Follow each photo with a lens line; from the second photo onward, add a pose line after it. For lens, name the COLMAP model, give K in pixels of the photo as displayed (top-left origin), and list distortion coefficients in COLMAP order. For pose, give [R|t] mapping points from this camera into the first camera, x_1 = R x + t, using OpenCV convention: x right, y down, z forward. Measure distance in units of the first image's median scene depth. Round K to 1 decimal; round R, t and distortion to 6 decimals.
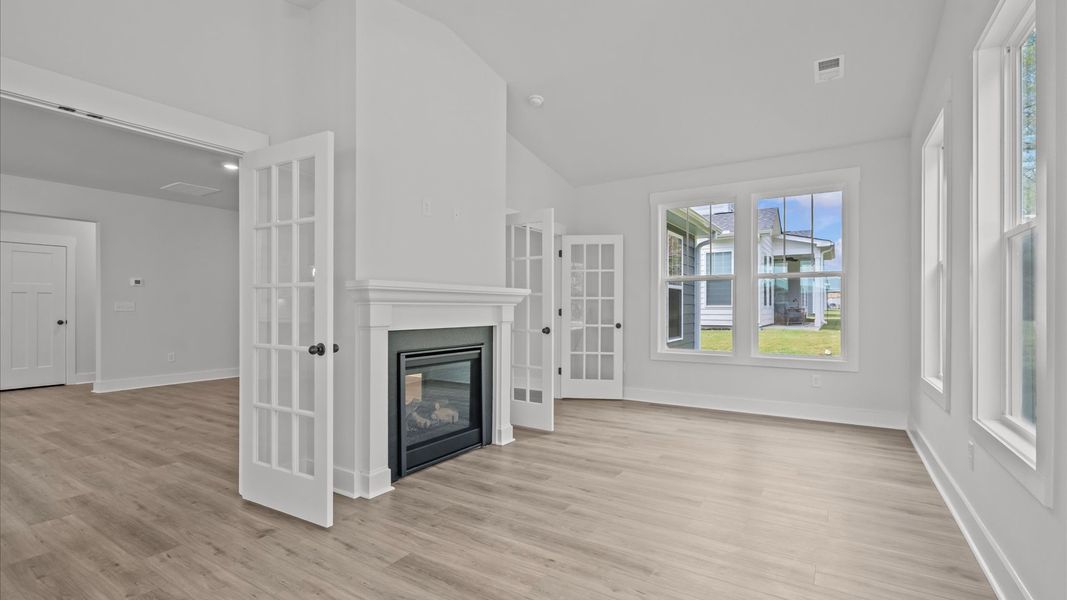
lens RADIAL K [[489.2, 0, 524.4], [0, 489.2, 308.9], [0, 0, 1]] dist [0.012324, 0.000034]
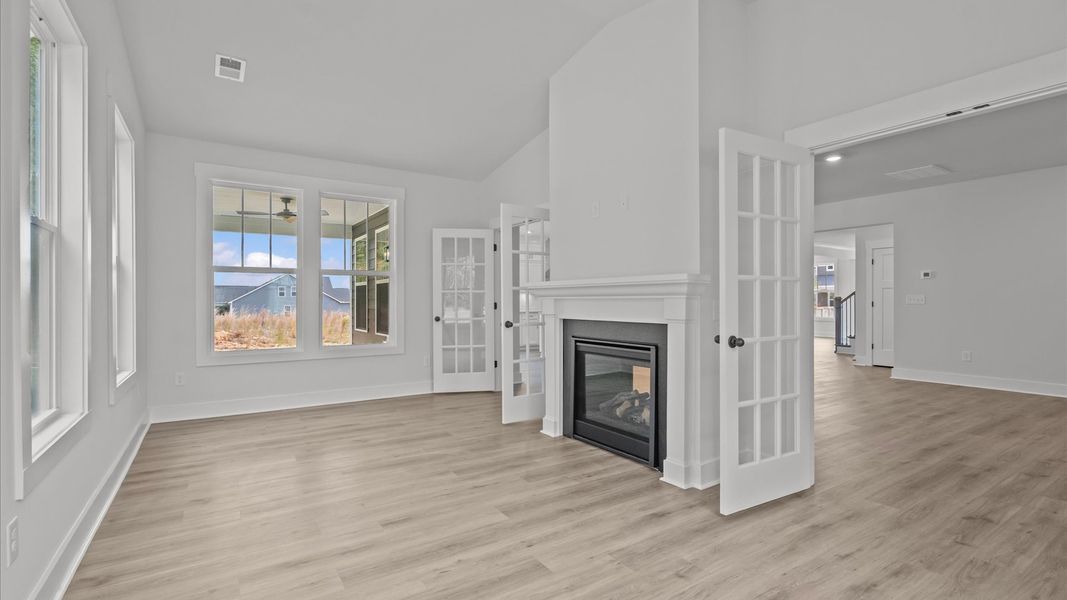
lens RADIAL K [[483.3, 0, 533.5], [0, 483.3, 300.0], [0, 0, 1]] dist [0.001256, 0.000124]
pose [[-0.407502, -0.004897, -0.913191, 0.886786], [0.001788, 0.999979, -0.006161, 0.001673], [0.913203, -0.004144, -0.407485, 1.371709]]
